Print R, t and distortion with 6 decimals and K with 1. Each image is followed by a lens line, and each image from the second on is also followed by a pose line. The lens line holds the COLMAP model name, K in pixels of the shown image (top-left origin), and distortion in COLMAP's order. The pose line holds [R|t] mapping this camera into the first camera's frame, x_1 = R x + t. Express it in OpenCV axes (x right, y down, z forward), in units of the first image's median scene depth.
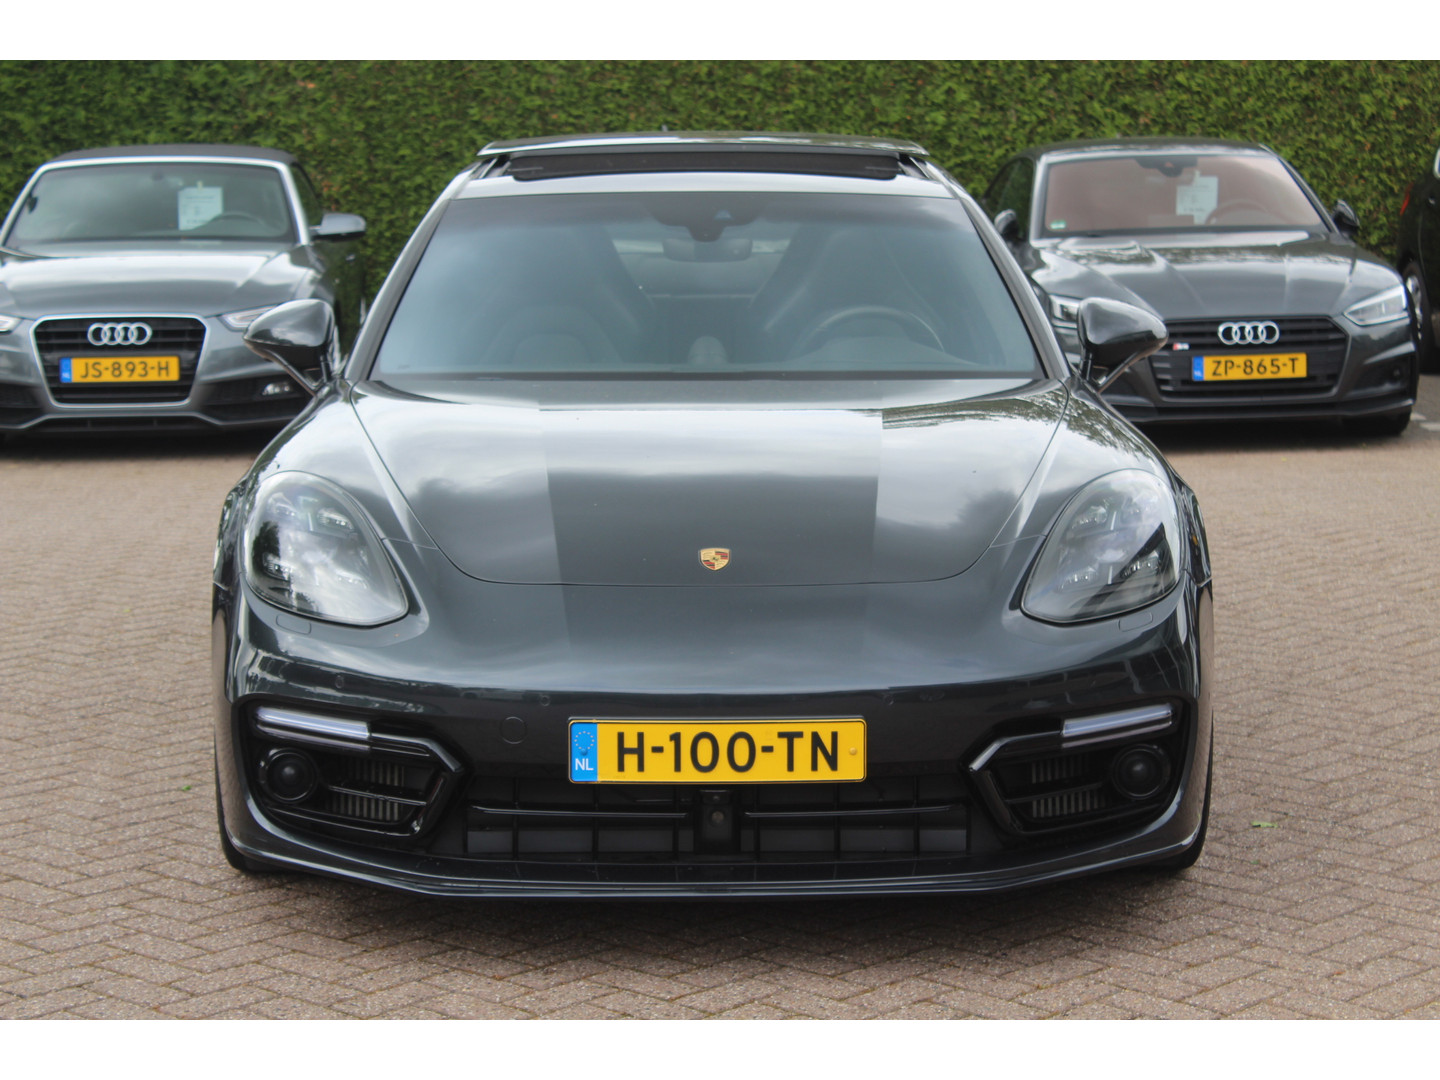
lens RADIAL K [[3518.1, 0, 720.0], [0, 3518.1, 540.0], [0, 0, 1]] dist [0.040684, 0.419466]
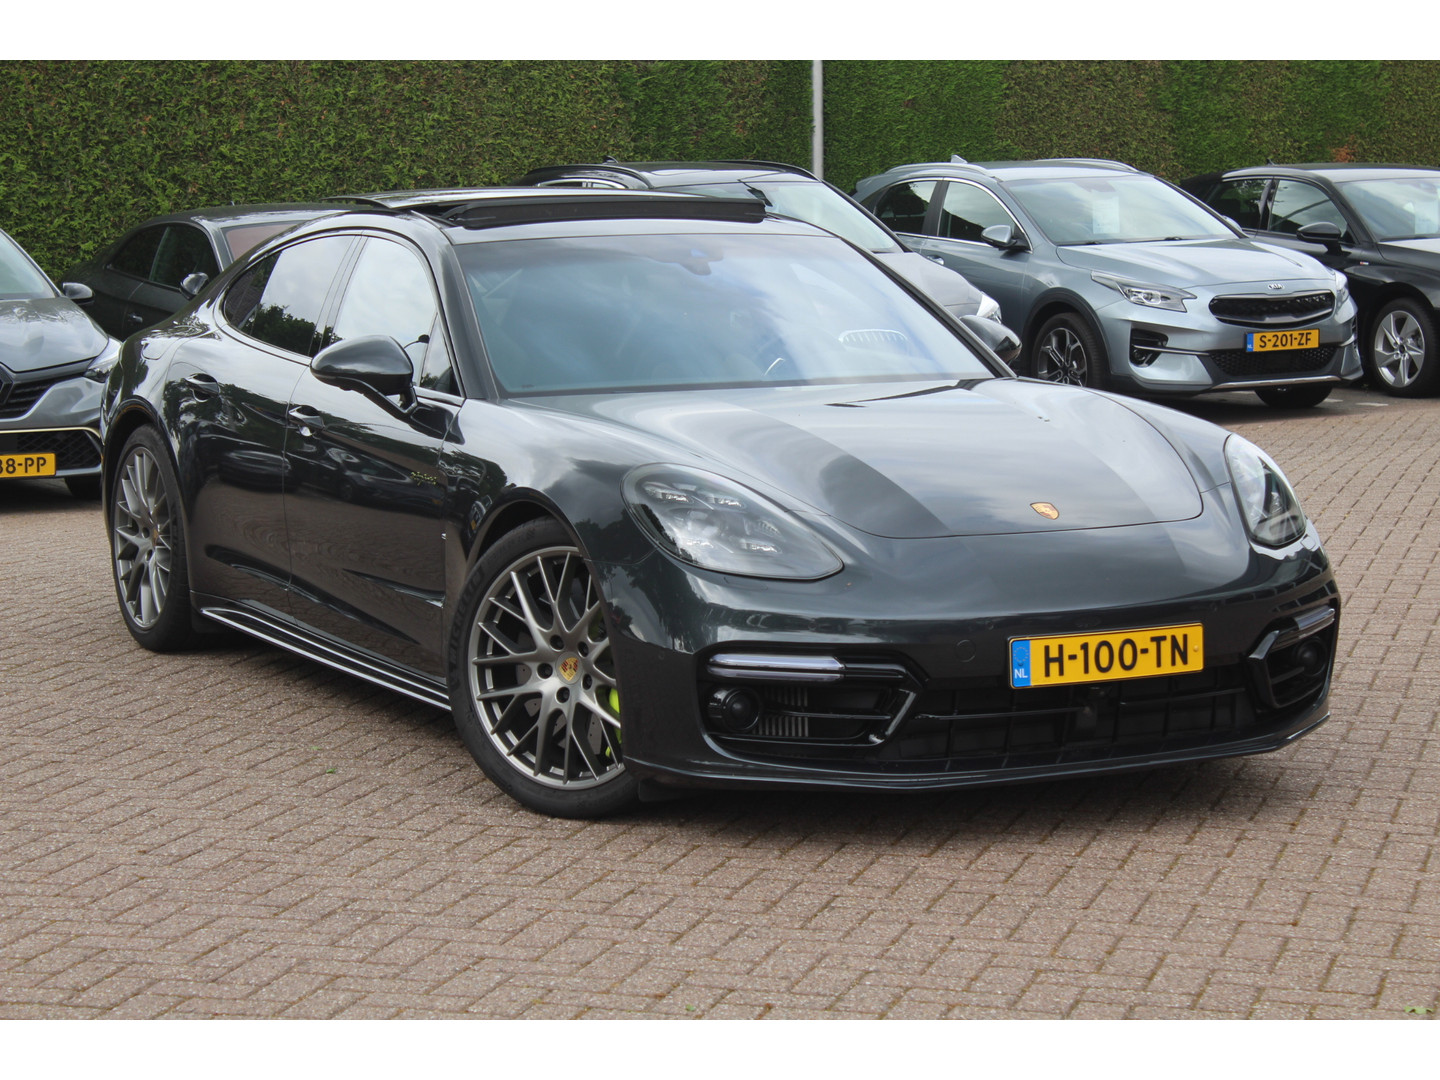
lens RADIAL K [[3708.1, 0, 720.0], [0, 3708.1, 540.0], [0, 0, 1]] dist [0.077164, 0.463048]
pose [[0.878904, -0.052835, 0.474063, -0.272706], [0.066476, 0.997715, -0.012048, 0.008832], [-0.472343, 0.042103, 0.880409, -0.045174]]
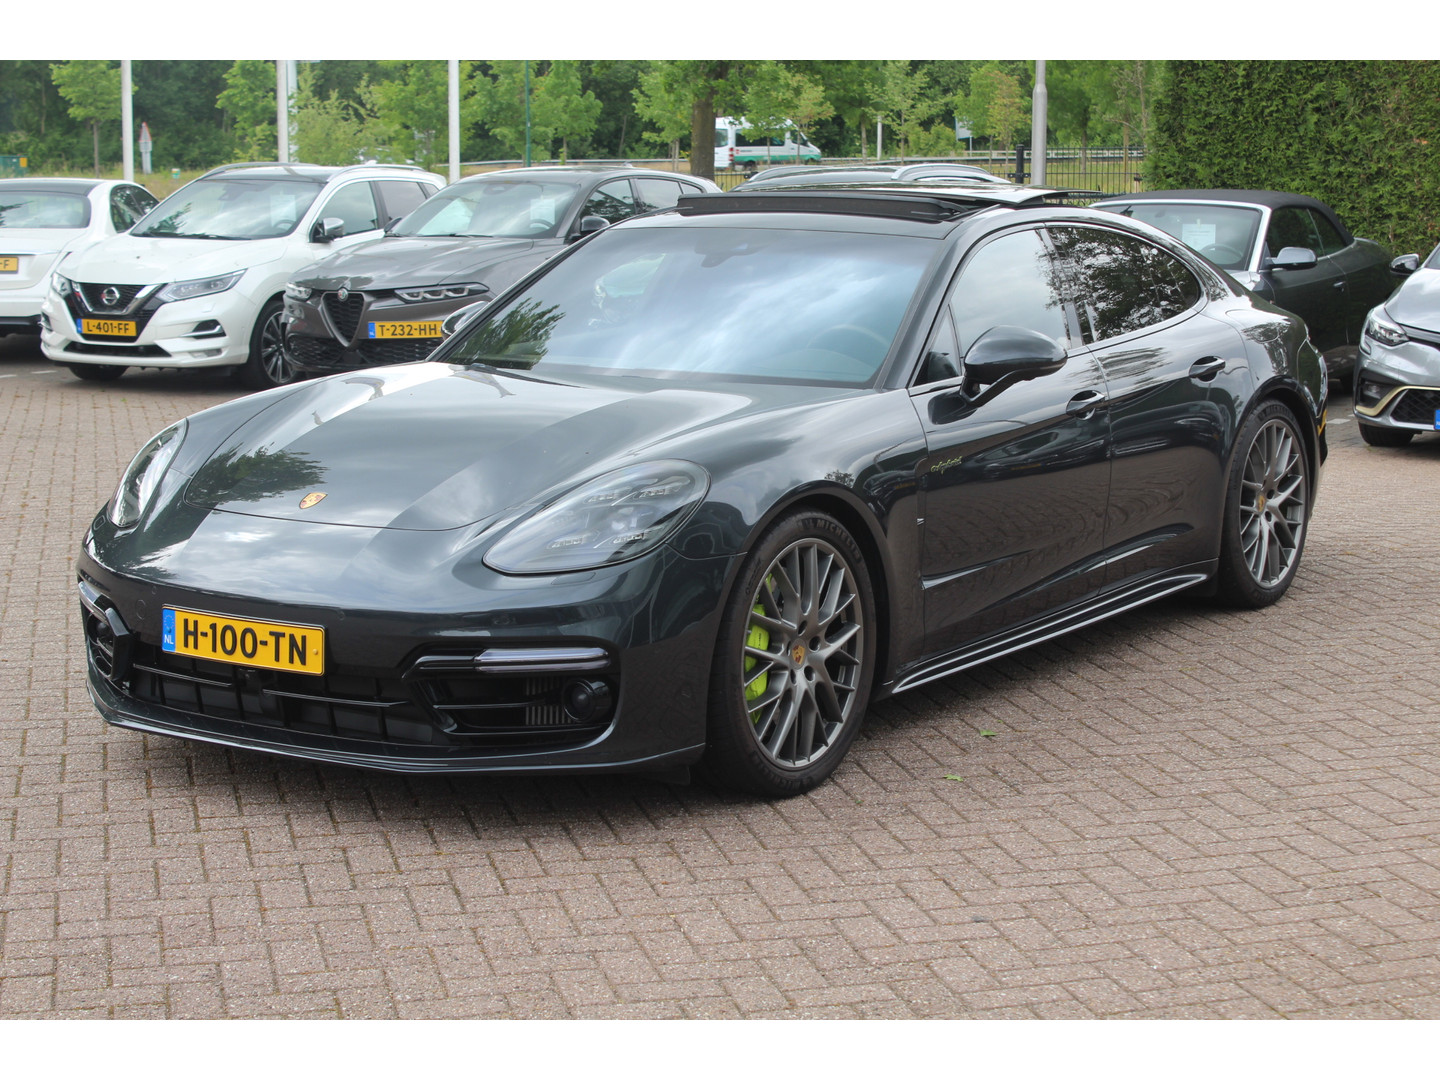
lens RADIAL K [[2766.4, 0, 720.0], [0, 2766.4, 540.0], [0, 0, 1]] dist [0.084769, 0.135047]
pose [[0.821398, 0.090335, -0.563156, 0.260464], [-0.082752, 0.995805, 0.039036, -0.011827], [0.564320, 0.014538, 0.825428, 0.085975]]
